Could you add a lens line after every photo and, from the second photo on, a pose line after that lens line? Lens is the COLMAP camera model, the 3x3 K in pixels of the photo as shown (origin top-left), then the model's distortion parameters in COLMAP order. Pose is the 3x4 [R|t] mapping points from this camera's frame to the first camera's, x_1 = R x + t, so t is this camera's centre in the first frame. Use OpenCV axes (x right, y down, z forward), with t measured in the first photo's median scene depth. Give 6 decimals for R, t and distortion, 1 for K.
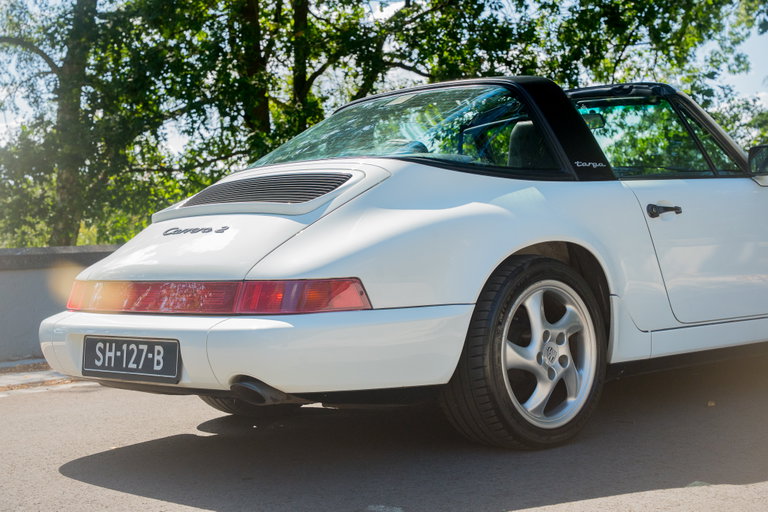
lens RADIAL K [[1257.2, 0, 386.4], [0, 1257.2, 276.3], [0, 0, 1]] dist [0.357119, 0.168856]
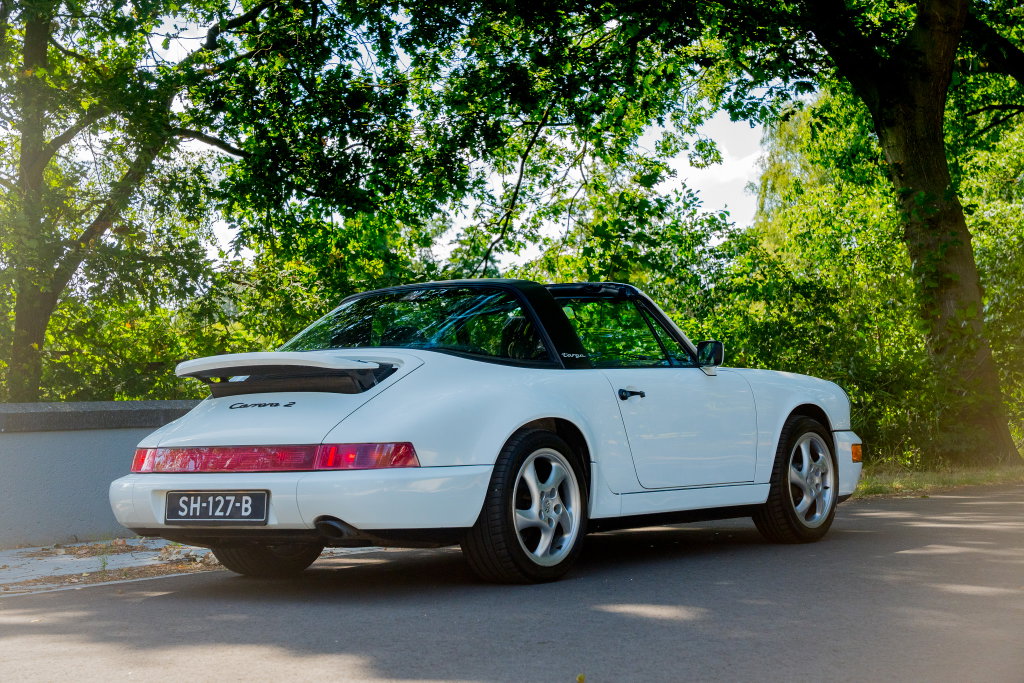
lens RADIAL K [[2096.2, 0, 511.2], [0, 2096.2, 341.7], [0, 0, 1]] dist [0.532136, -0.012918]
pose [[0.984753, 0.022924, 0.172440, -0.251624], [-0.012093, 0.997902, -0.063599, 0.027916], [-0.173536, 0.060544, 0.982965, -0.987049]]
